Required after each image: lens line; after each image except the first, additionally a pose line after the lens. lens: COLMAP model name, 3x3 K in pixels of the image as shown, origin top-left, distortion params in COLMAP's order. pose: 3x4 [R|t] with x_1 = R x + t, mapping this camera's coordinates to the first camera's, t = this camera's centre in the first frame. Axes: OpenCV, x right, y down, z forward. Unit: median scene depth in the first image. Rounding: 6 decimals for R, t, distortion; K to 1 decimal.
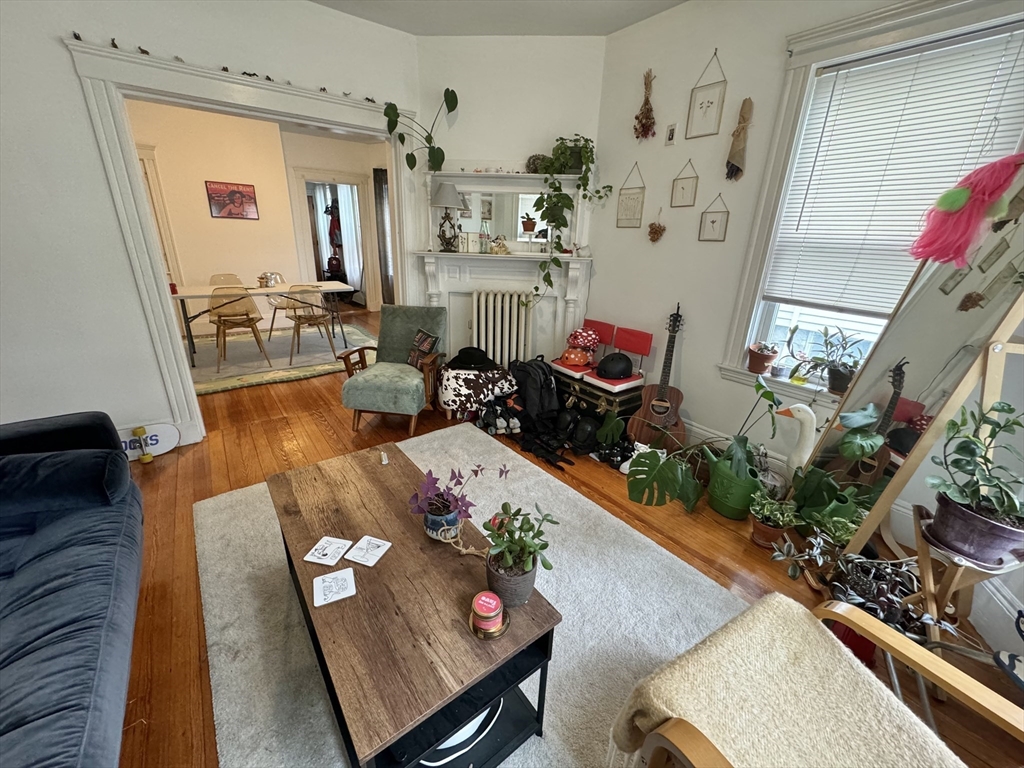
lens RADIAL K [[404.6, 0, 512.6], [0, 404.6, 379.0], [0, 0, 1]] dist [-0.001562, 0.000145]
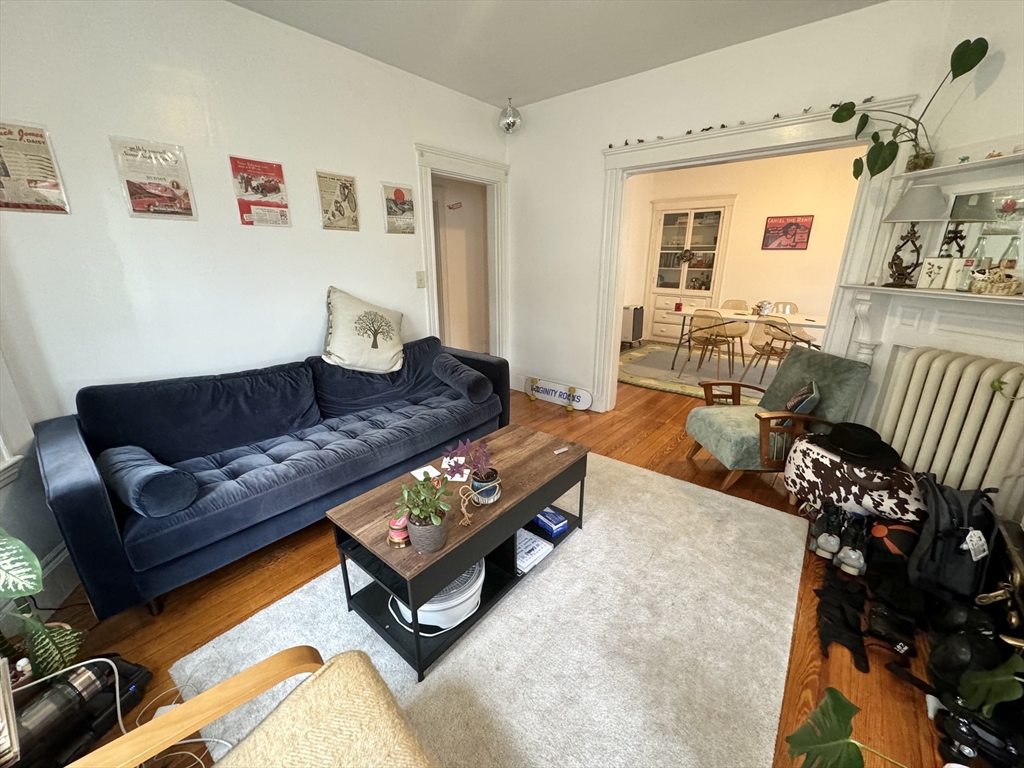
lens RADIAL K [[404.6, 0, 512.6], [0, 404.6, 379.0], [0, 0, 1]] dist [-0.001562, 0.000145]
pose [[0.233651, 0.253488, -0.938696, 0.383430], [-0.317082, 0.932506, 0.172892, -0.085729], [0.919166, 0.257248, 0.298258, 0.255268]]
